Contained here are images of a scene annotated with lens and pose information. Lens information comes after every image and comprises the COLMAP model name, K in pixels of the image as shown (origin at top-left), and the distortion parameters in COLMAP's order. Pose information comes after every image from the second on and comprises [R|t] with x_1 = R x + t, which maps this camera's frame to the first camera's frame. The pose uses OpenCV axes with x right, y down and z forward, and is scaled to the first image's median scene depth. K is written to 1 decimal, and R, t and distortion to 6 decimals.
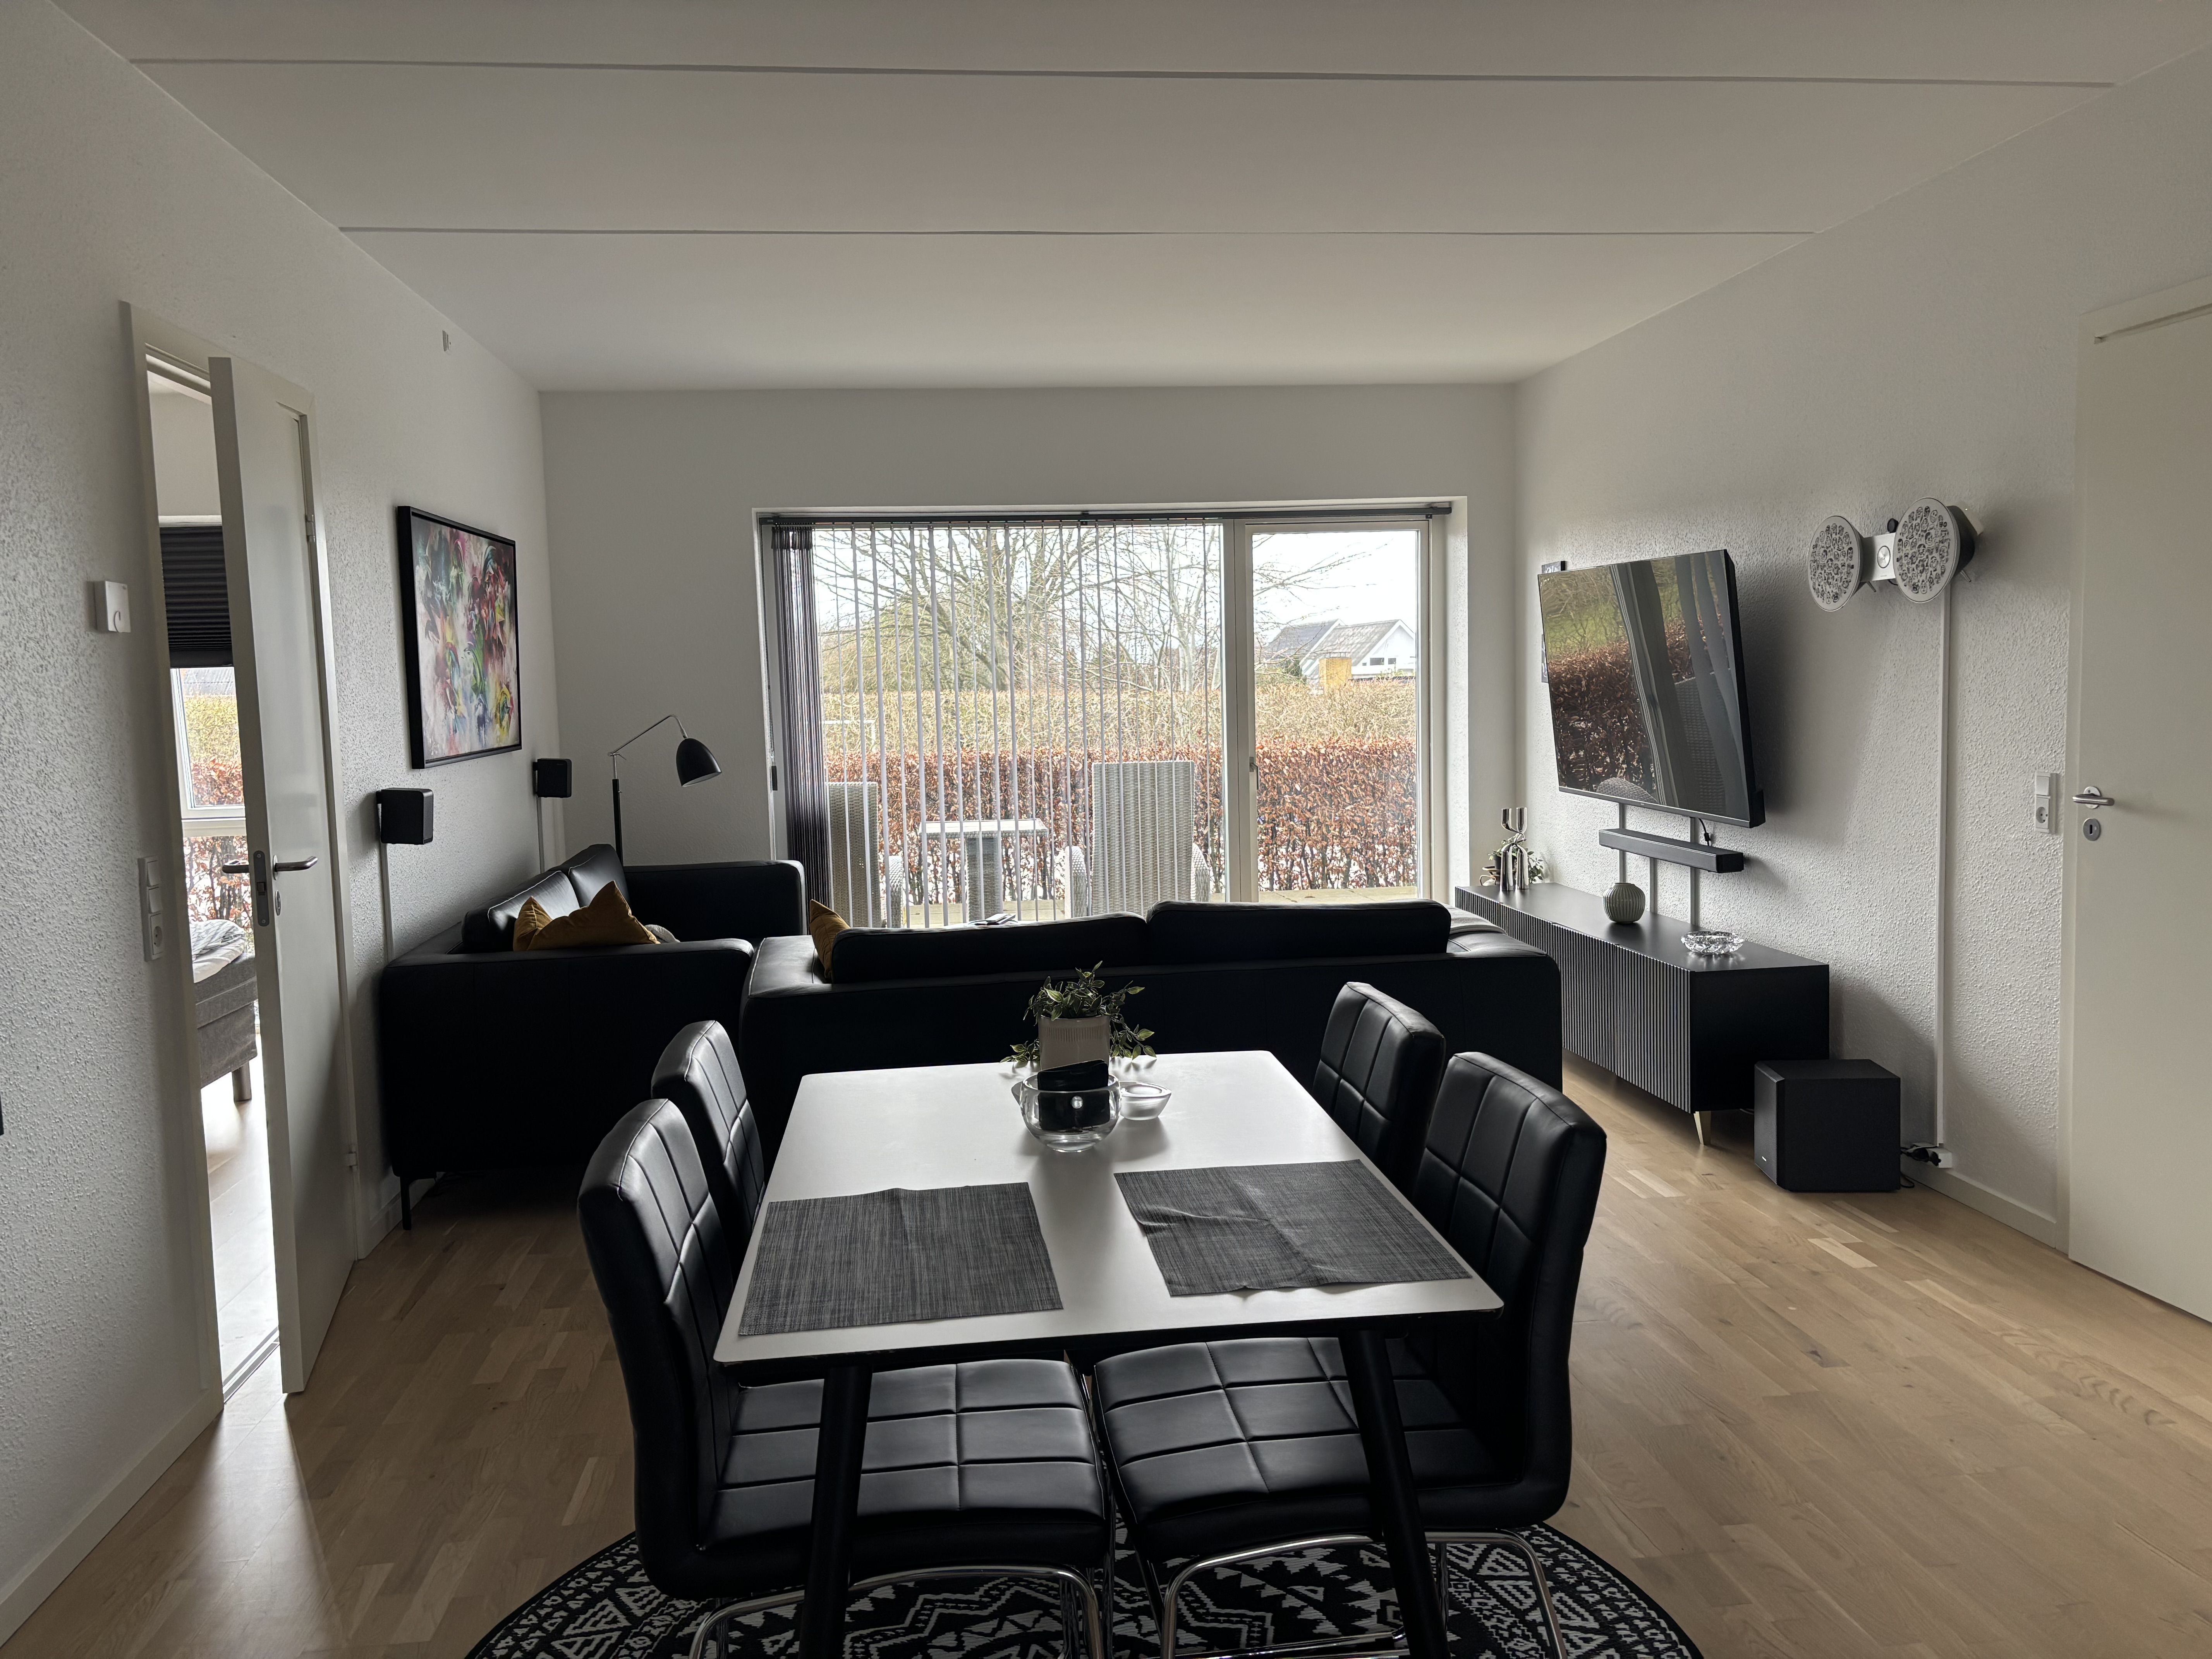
lens RADIAL K [[1660.8, 0, 1100.0], [0, 1660.8, 824.0], [0, 0, 1]] dist [0.037946, -0.000900]
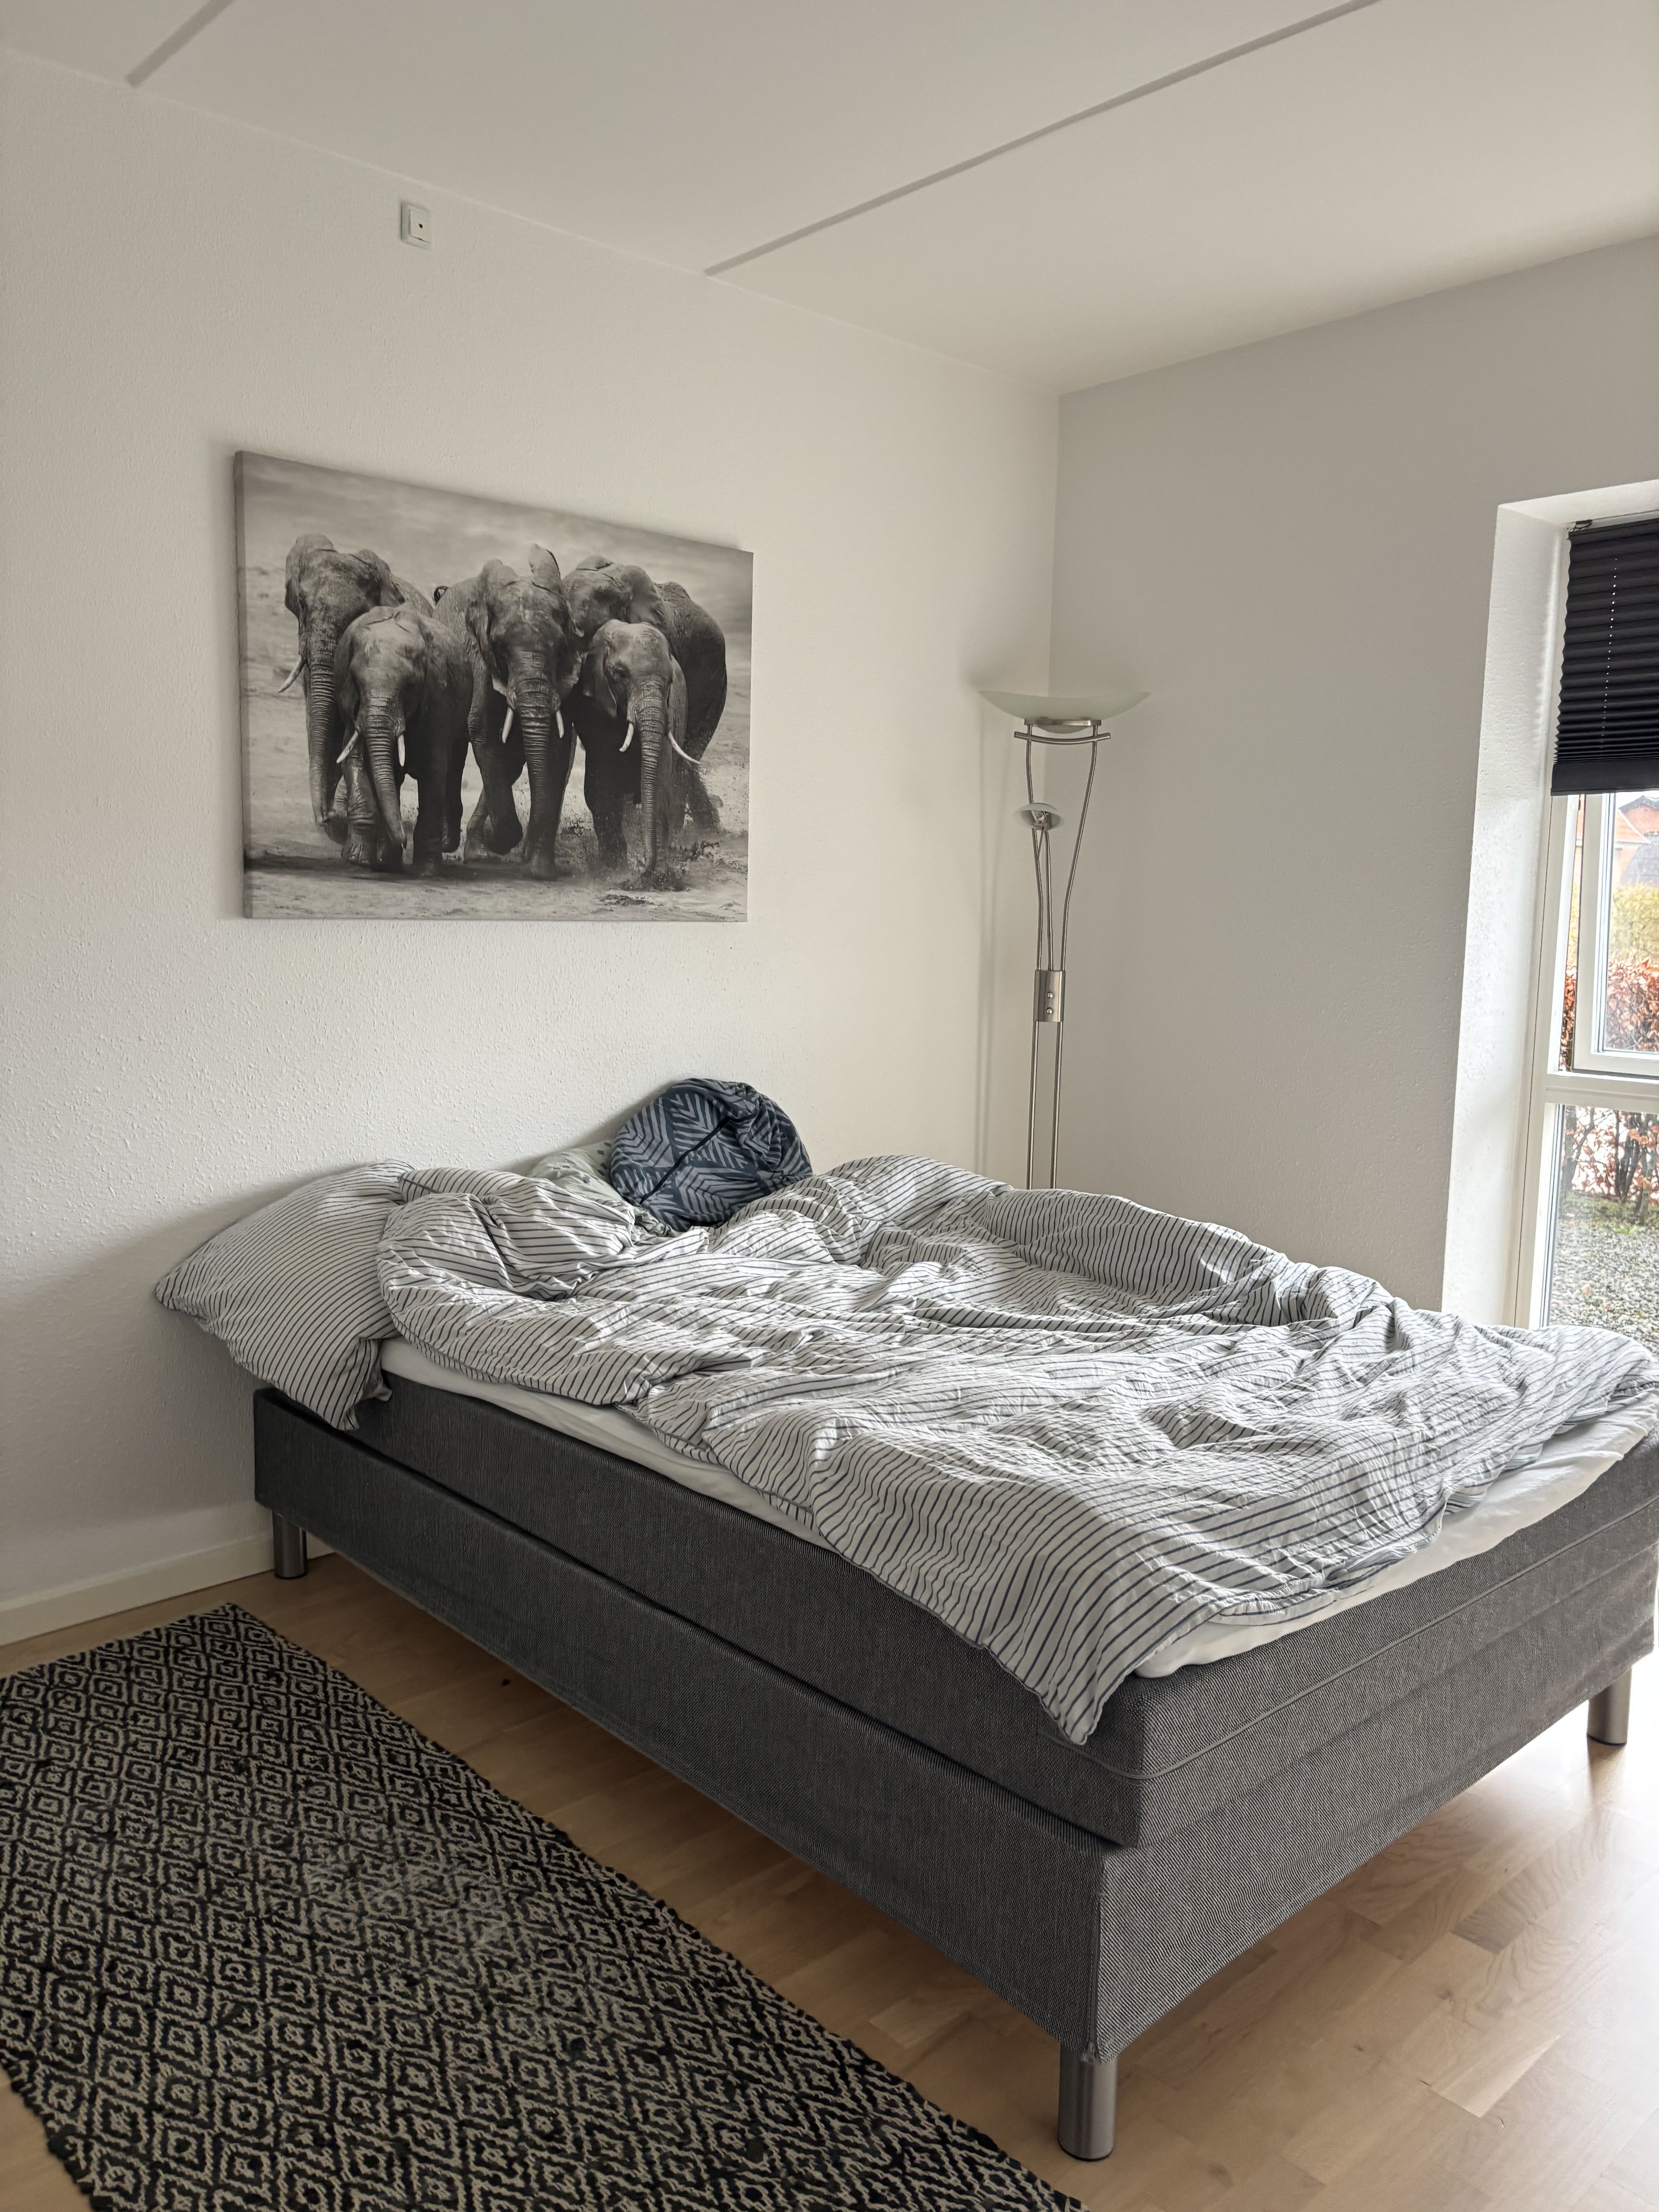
lens RADIAL K [[1660.8, 0, 828.1], [0, 1660.8, 1106.0], [0, 0, 1]] dist [0.037946, -0.000900]
pose [[0.590273, 0.146822, -0.793739, -0.314845], [-0.105041, 0.988929, 0.104813, -0.026765], [0.800340, 0.021507, 0.599161, 0.587268]]
